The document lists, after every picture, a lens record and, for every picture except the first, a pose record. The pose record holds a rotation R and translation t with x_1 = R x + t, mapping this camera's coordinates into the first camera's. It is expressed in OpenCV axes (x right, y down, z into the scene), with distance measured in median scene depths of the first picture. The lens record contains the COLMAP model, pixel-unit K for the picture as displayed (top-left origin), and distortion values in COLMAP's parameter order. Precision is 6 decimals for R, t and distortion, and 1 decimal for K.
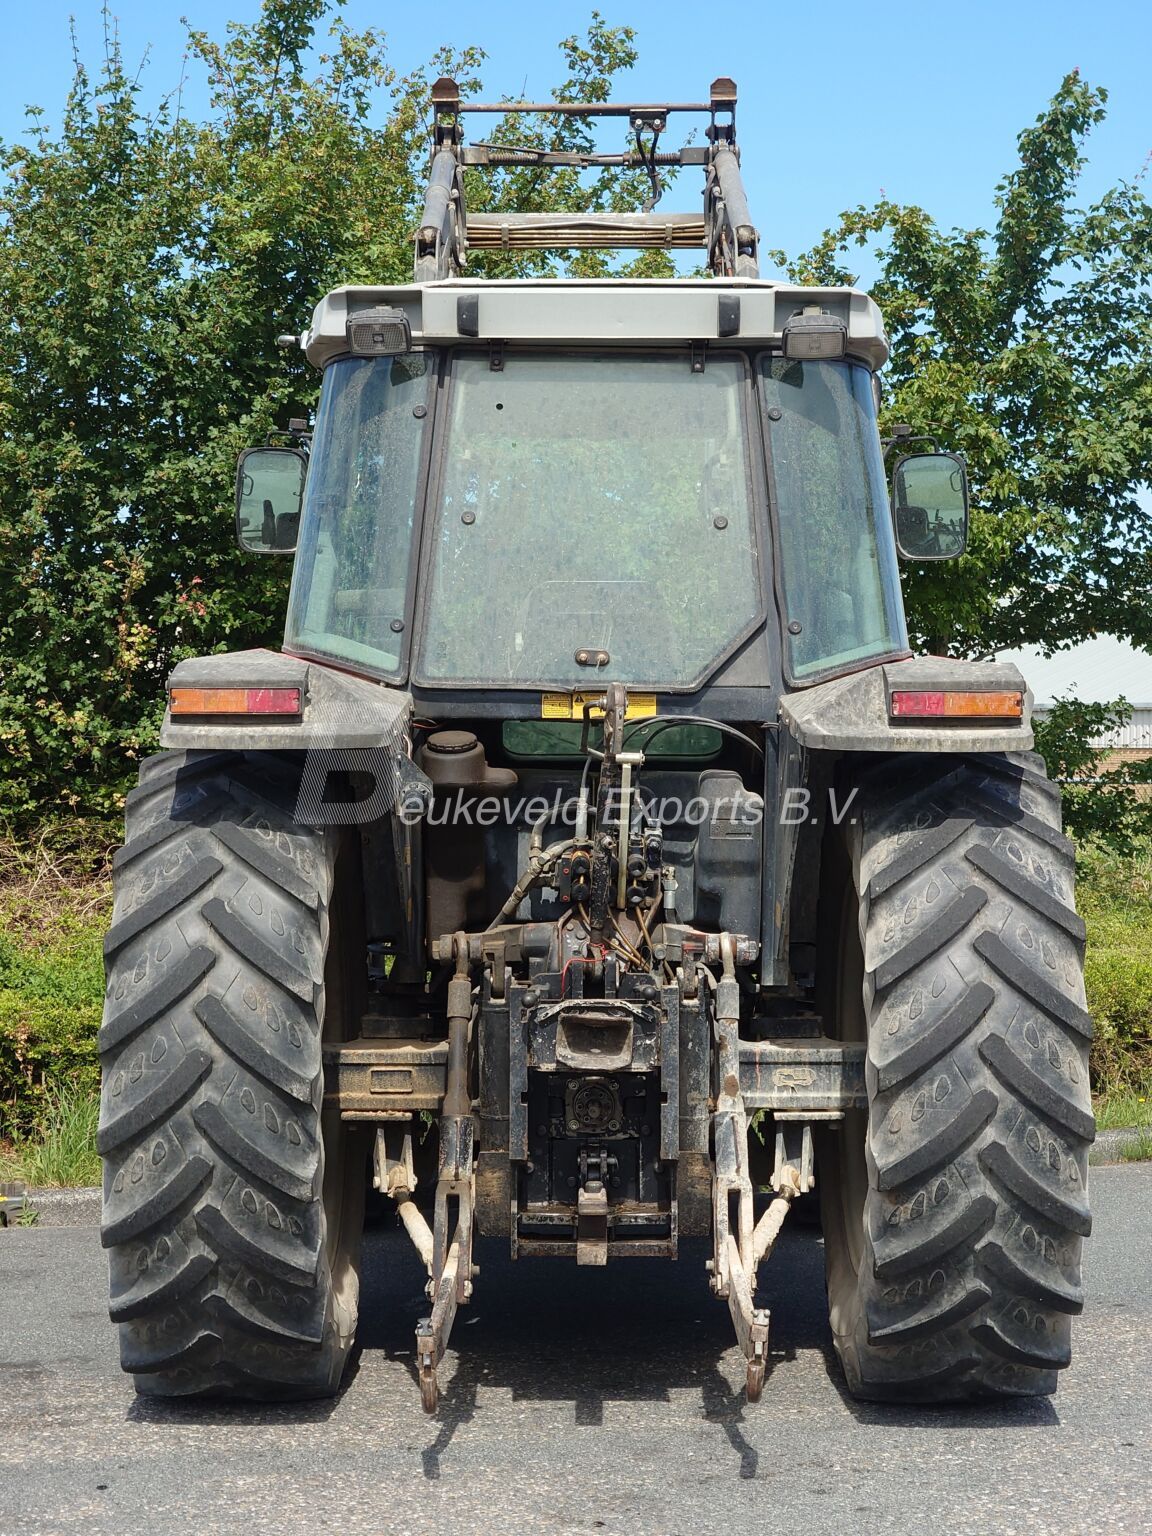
lens RADIAL K [[2745.4, 0, 576.0], [0, 2745.4, 768.0], [0, 0, 1]] dist [0.019307, 0.098189]
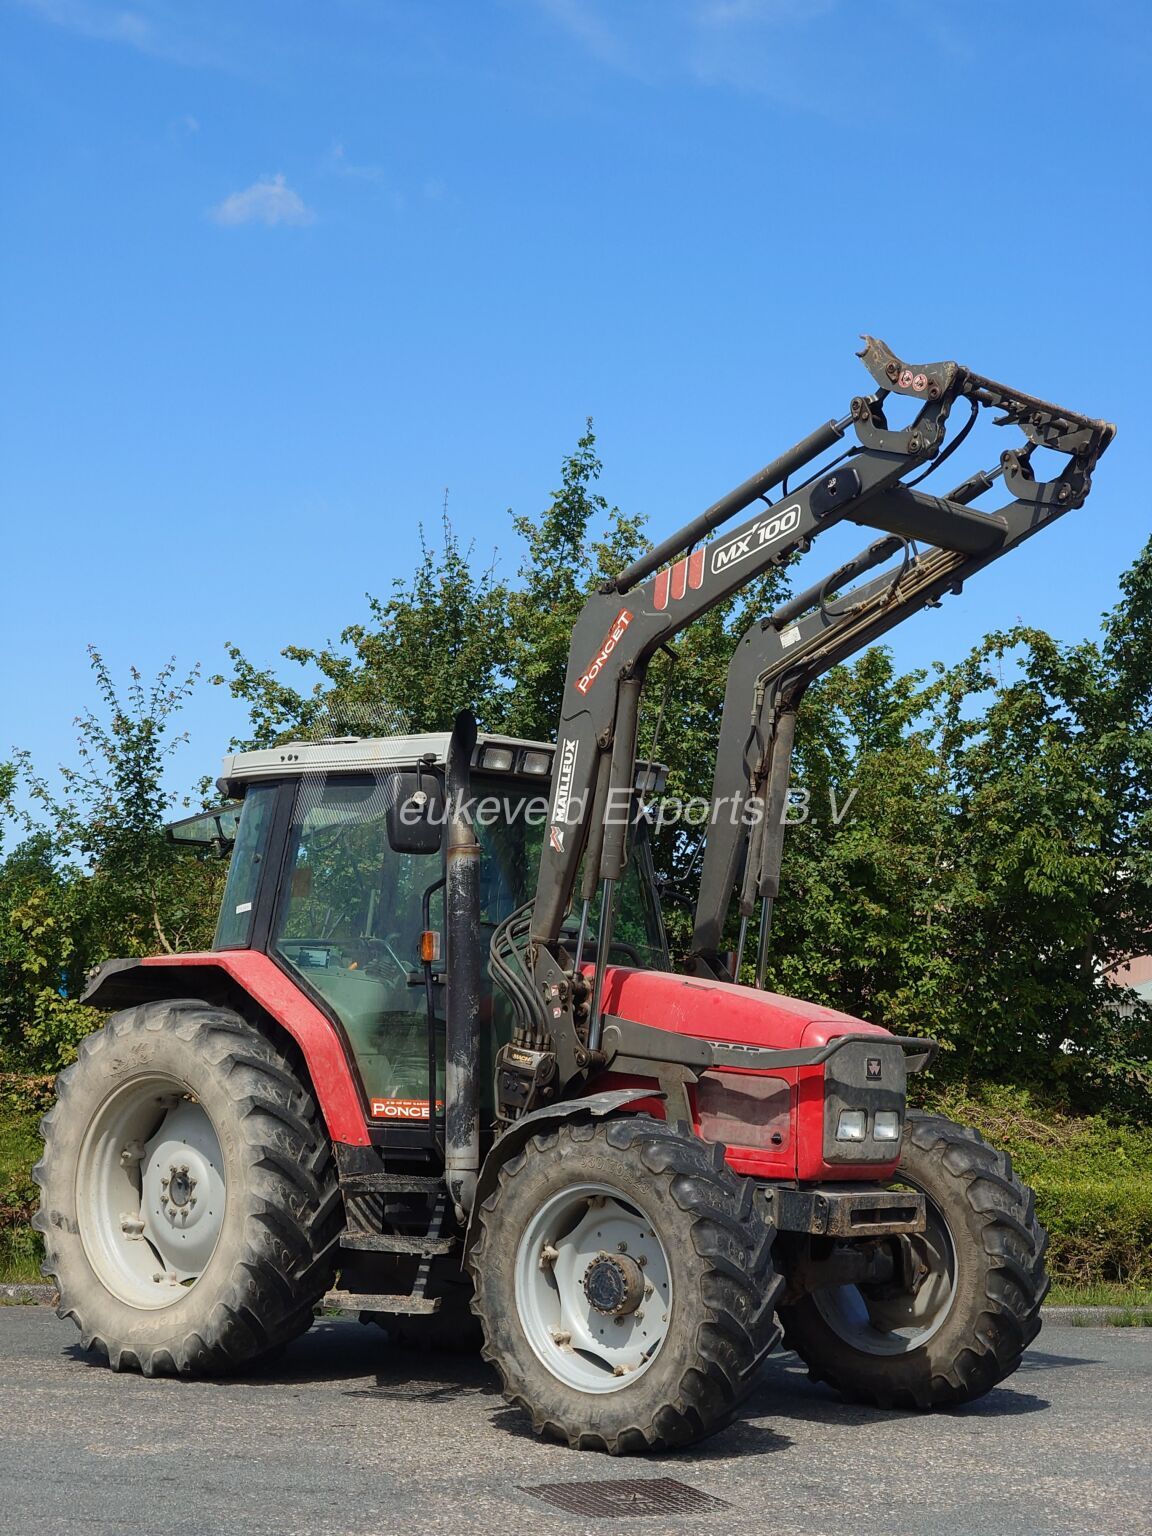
lens RADIAL K [[2745.4, 0, 576.0], [0, 2745.4, 768.0], [0, 0, 1]] dist [0.019307, 0.098189]
pose [[0.983535, -0.000138, -0.180716, 0.150104], [-0.020058, 0.993738, -0.109922, 0.018509], [0.179600, 0.111736, 0.977373, -0.378919]]
